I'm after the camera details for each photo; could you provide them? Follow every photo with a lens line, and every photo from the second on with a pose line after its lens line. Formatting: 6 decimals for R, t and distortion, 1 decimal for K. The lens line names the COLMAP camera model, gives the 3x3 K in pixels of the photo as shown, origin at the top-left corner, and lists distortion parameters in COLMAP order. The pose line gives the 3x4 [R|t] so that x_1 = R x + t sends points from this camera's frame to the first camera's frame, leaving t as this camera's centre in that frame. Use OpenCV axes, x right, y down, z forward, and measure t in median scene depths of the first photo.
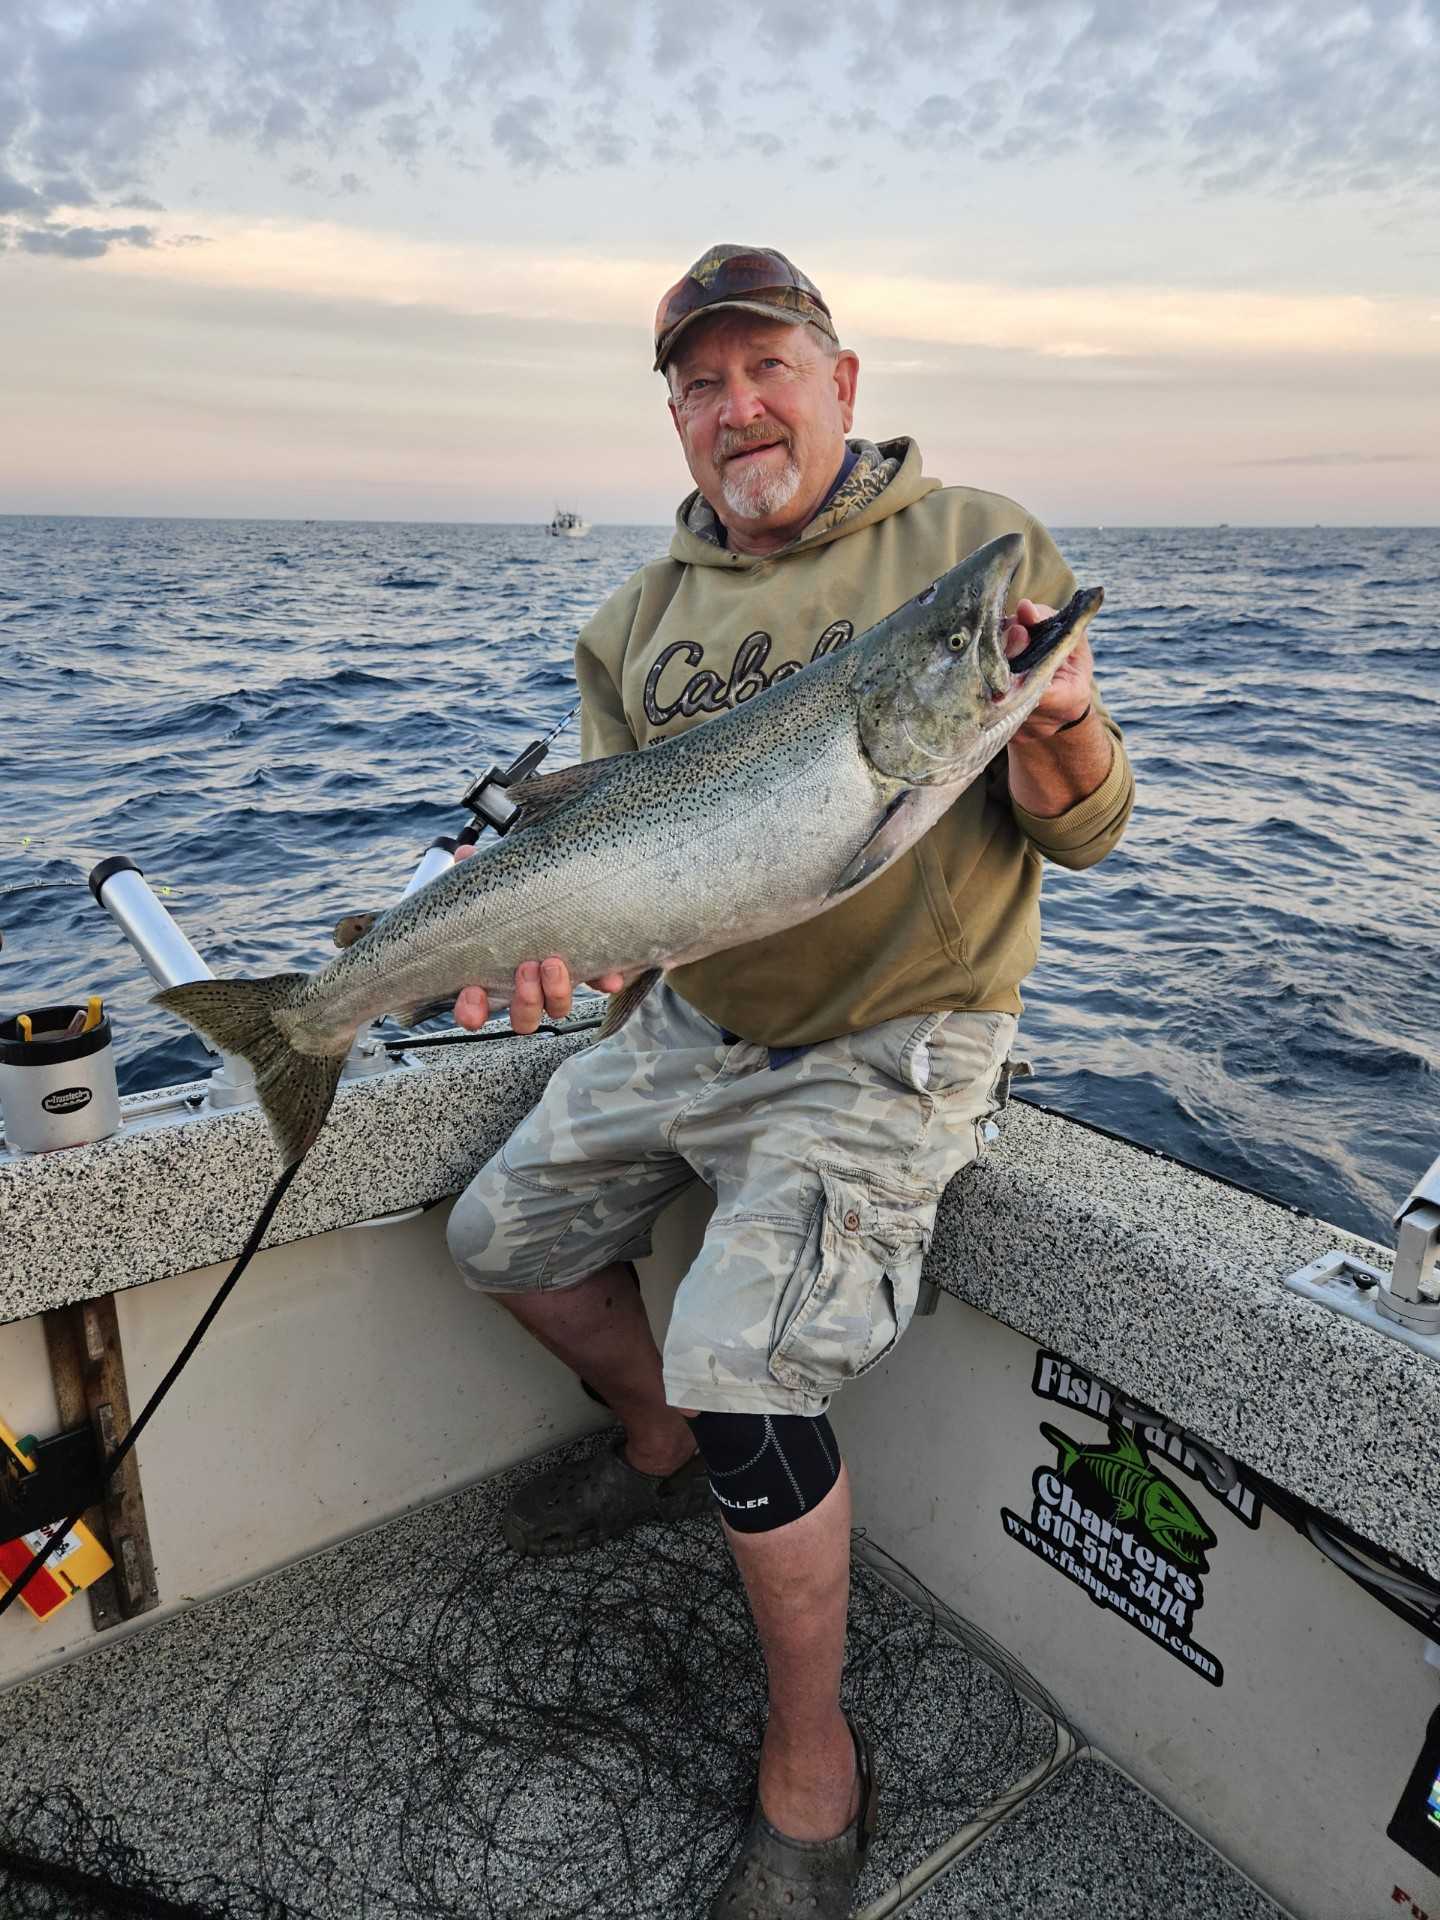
lens RADIAL K [[1380.4, 0, 719.2], [0, 1380.4, 946.0], [0, 0, 1]] dist [0.052232, -0.018784]
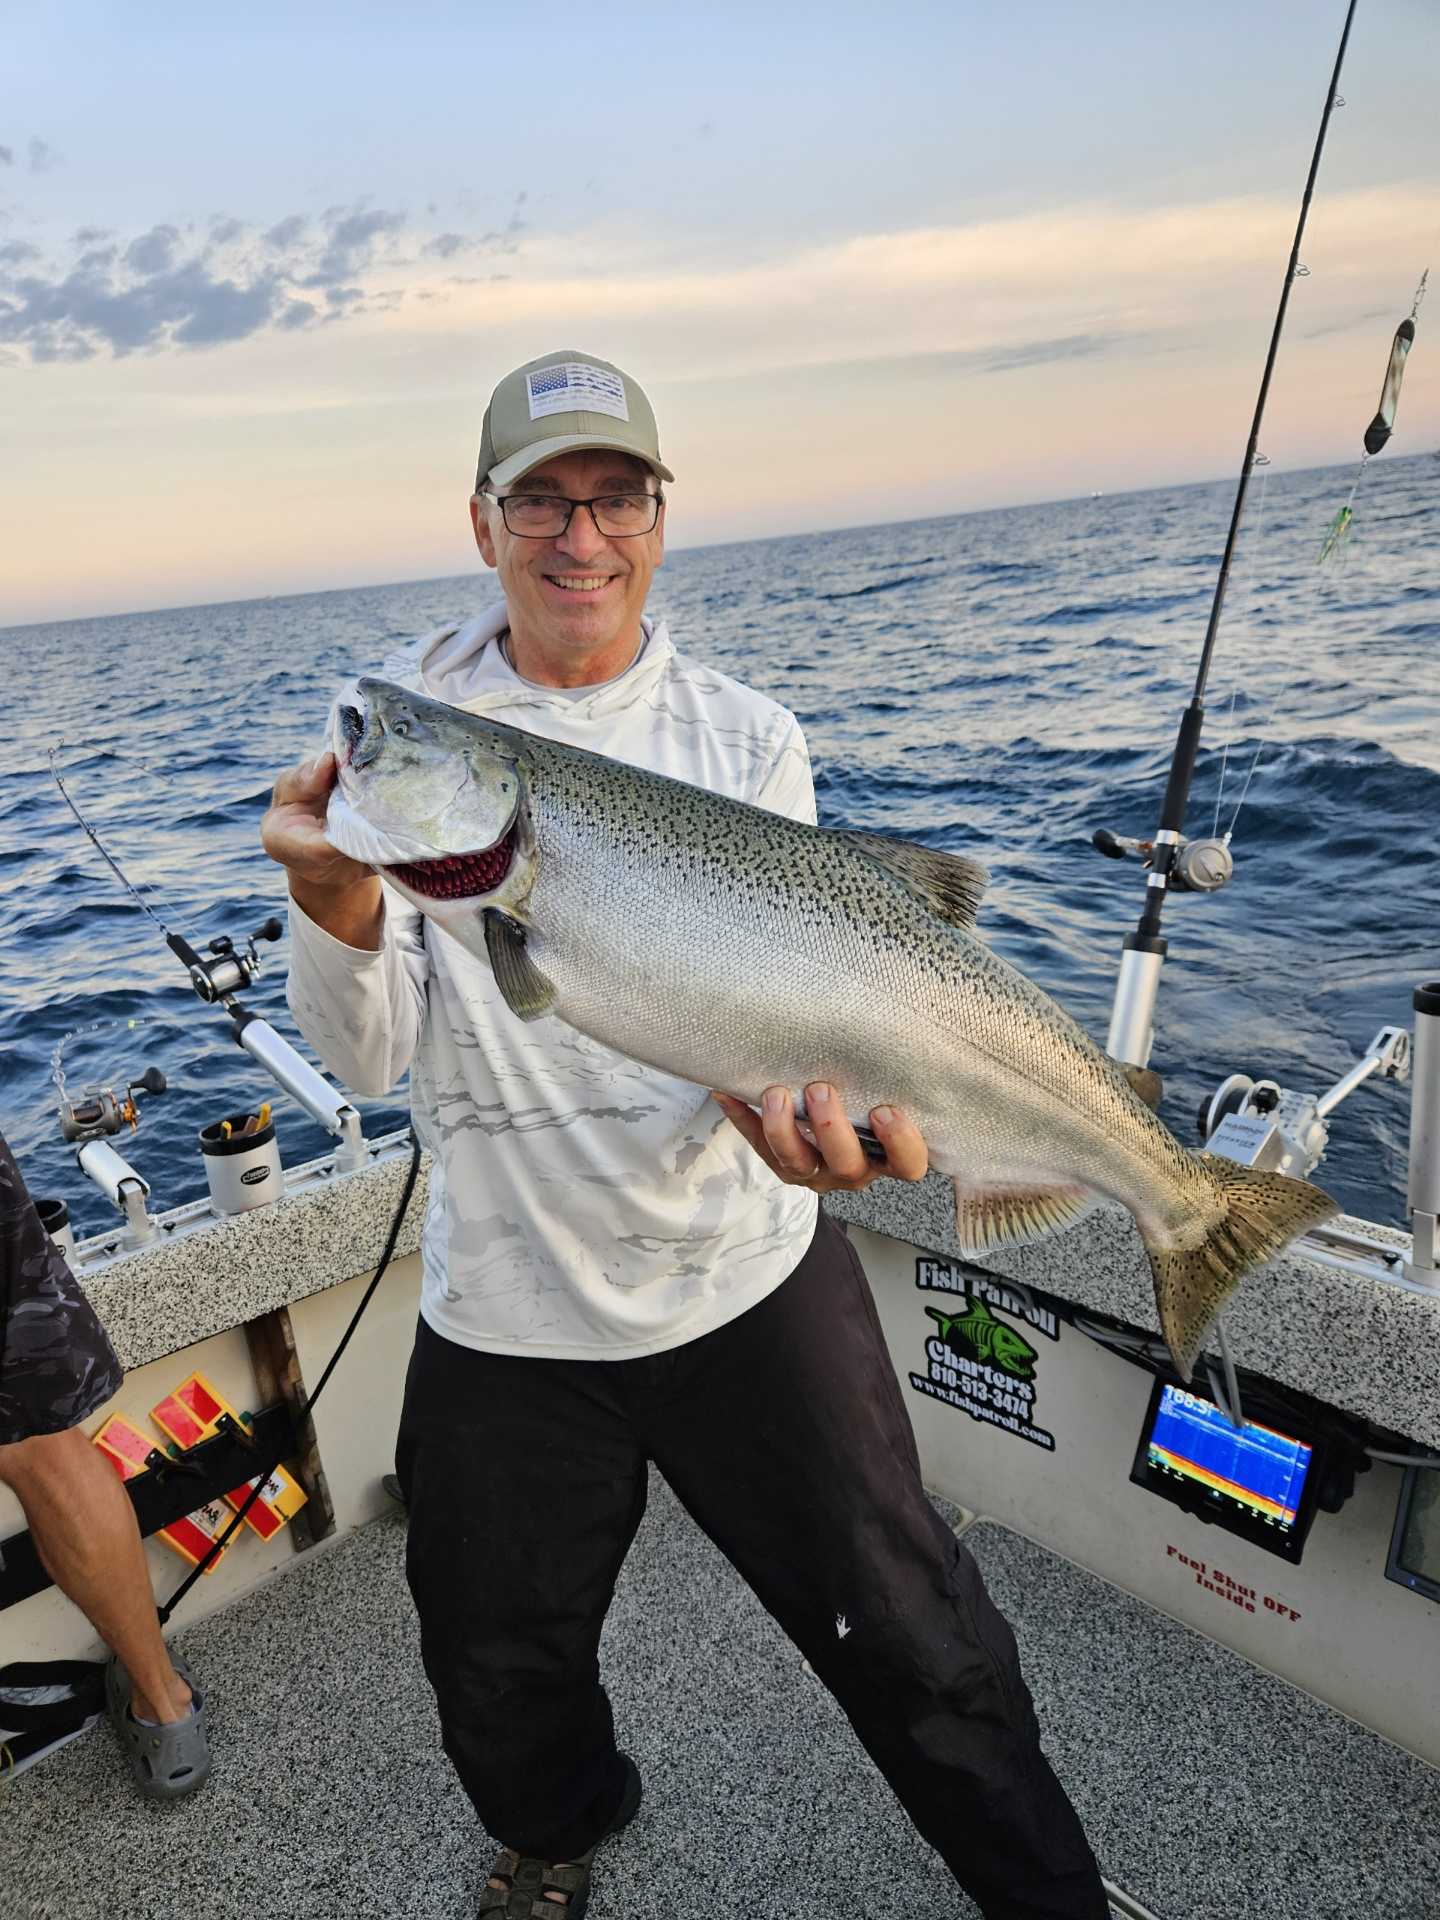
lens RADIAL K [[1312.0, 0, 709.0], [0, 1312.0, 953.2], [0, 0, 1]] dist [0.051801, -0.026548]
pose [[0.990421, -0.127355, 0.053353, -0.026605], [0.129966, 0.990321, -0.048715, 0.005757], [-0.046633, 0.055182, 0.997387, -0.445006]]
